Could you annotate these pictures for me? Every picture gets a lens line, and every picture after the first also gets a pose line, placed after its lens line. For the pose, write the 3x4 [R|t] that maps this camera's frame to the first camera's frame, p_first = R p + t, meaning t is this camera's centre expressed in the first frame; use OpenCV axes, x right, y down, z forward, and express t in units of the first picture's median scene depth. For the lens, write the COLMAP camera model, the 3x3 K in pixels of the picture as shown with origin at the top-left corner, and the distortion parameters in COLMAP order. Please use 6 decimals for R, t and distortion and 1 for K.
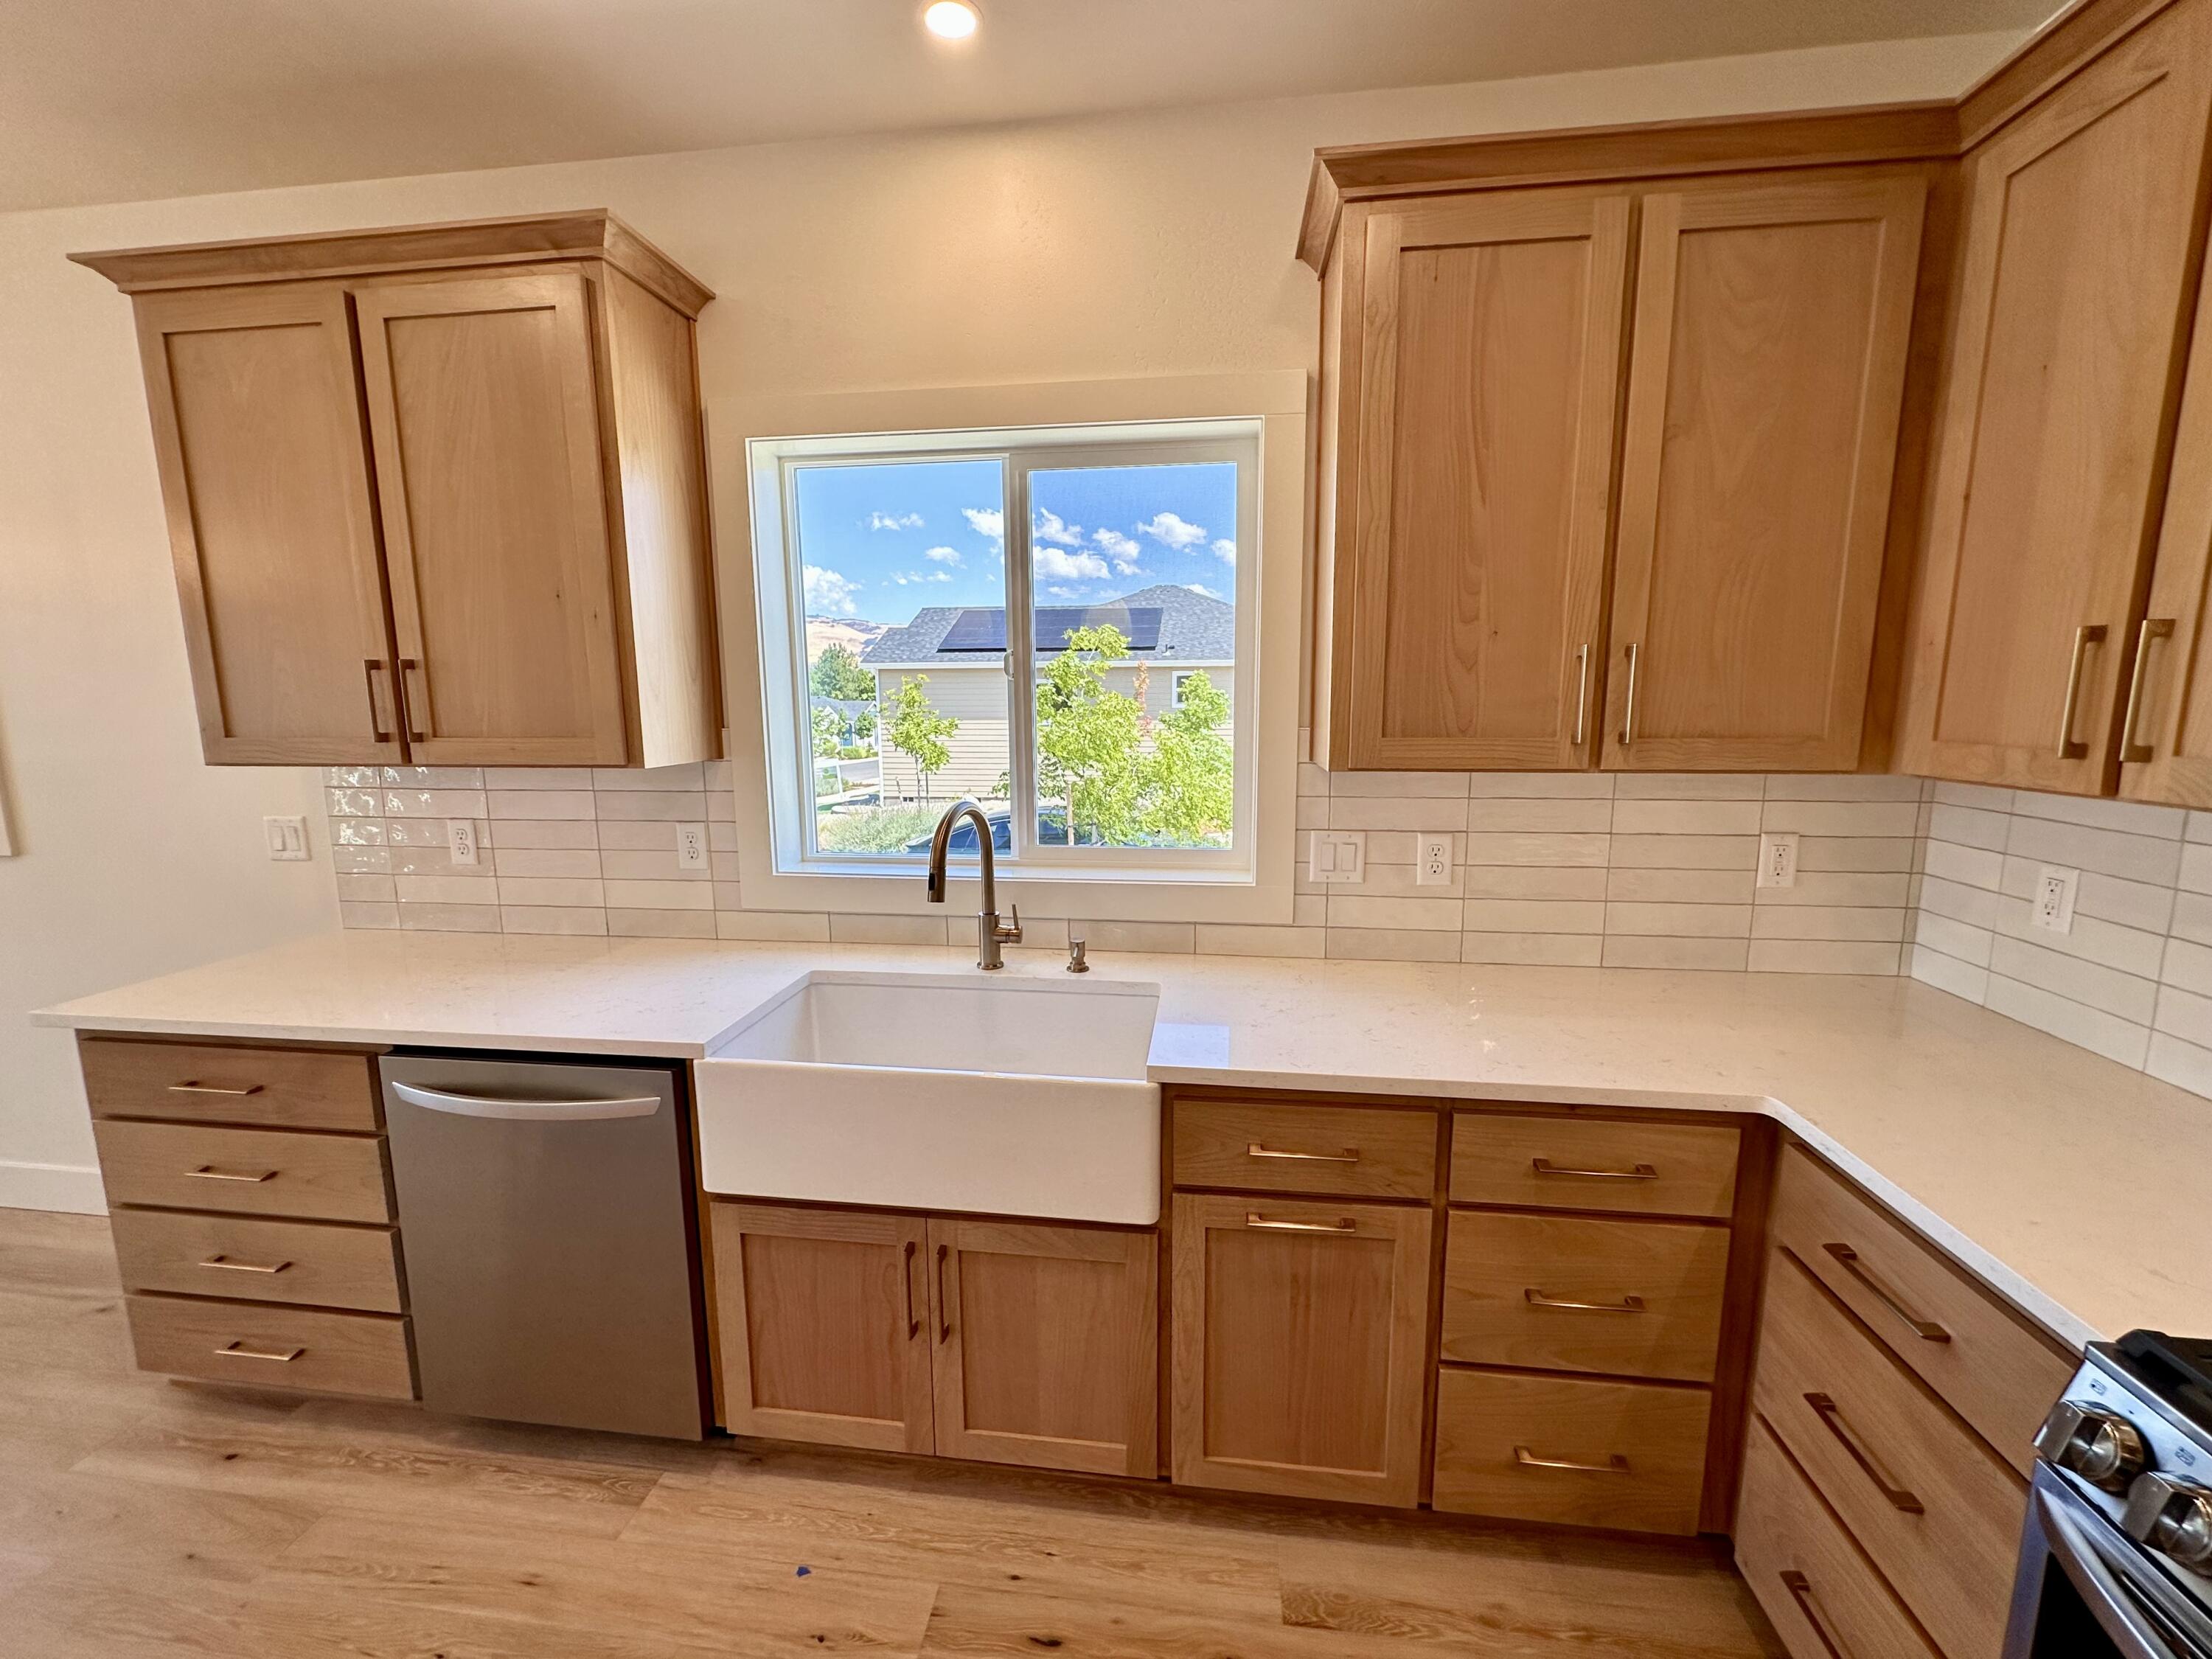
lens RADIAL K [[883.2, 0, 1106.5], [0, 883.2, 827.2], [0, 0, 1]] dist [-0.002840, 0.000443]
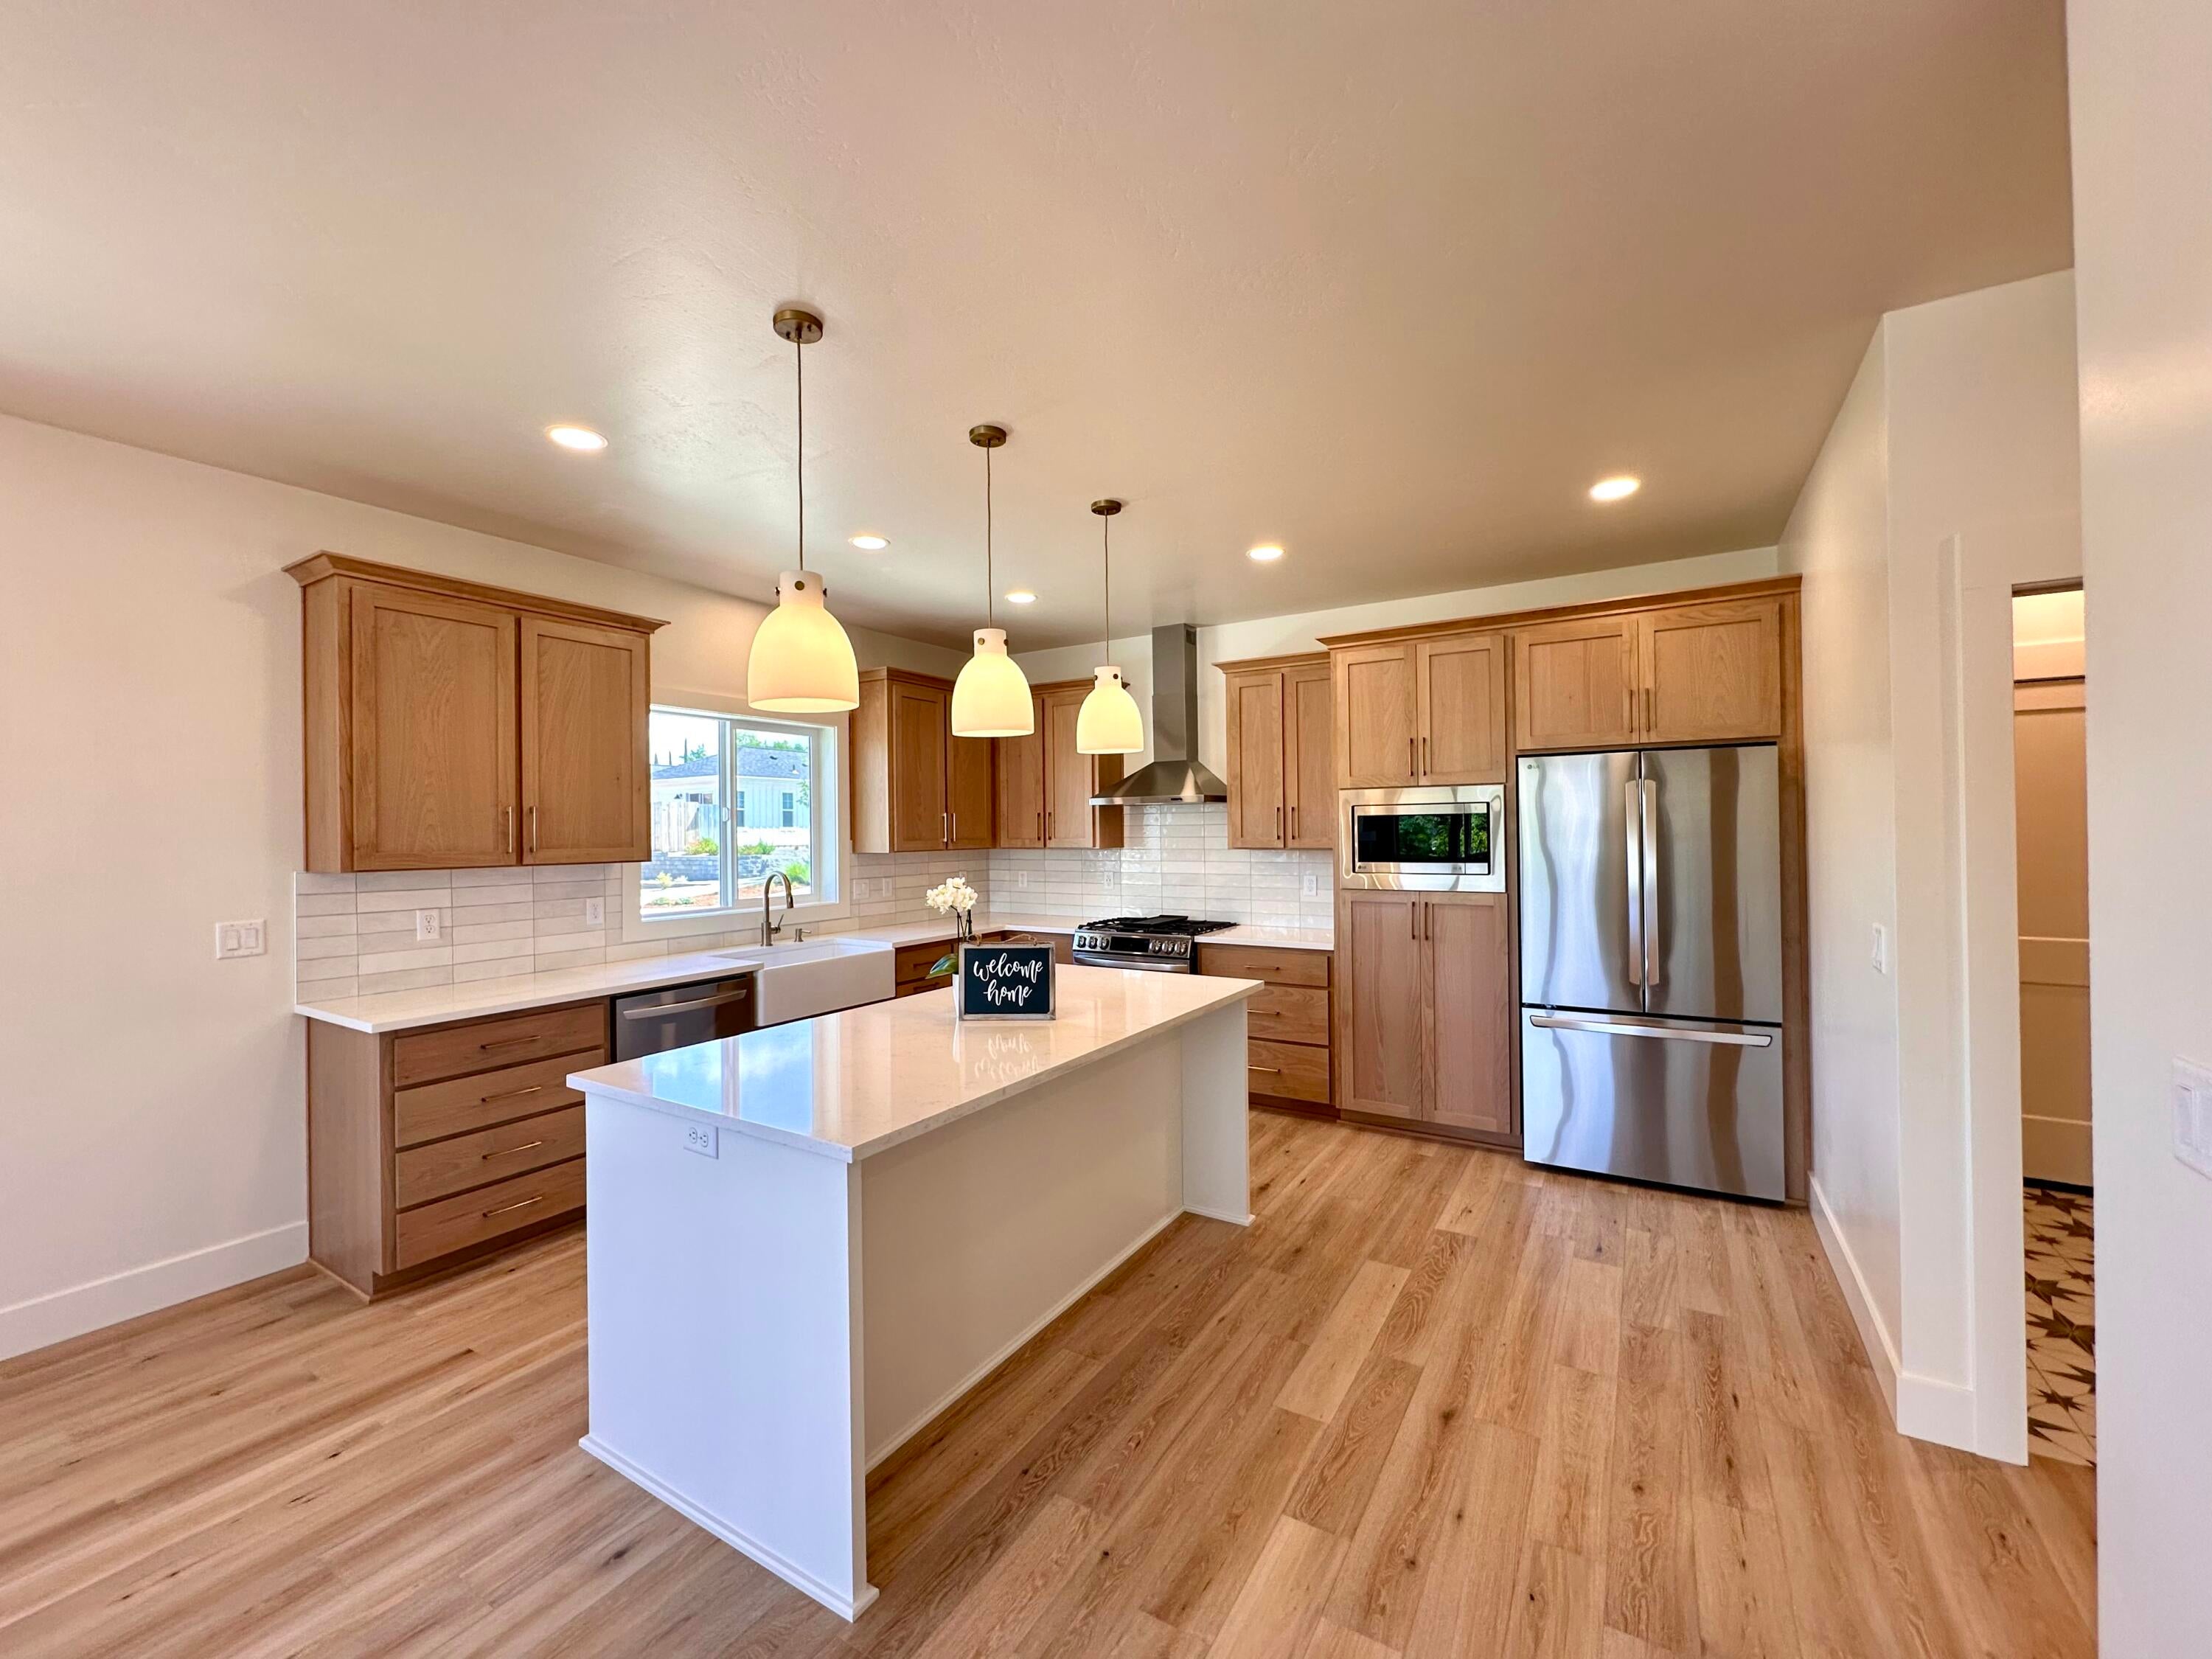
lens RADIAL K [[886.6, 0, 1106.0], [0, 886.6, 829.5], [0, 0, 1]] dist [-0.005516, 0.000433]
pose [[0.410148, 0.002211, 0.912016, -1.927659], [0.144688, 0.987175, -0.067461, 0.148426], [-0.900469, 0.159627, 0.404568, -0.786872]]
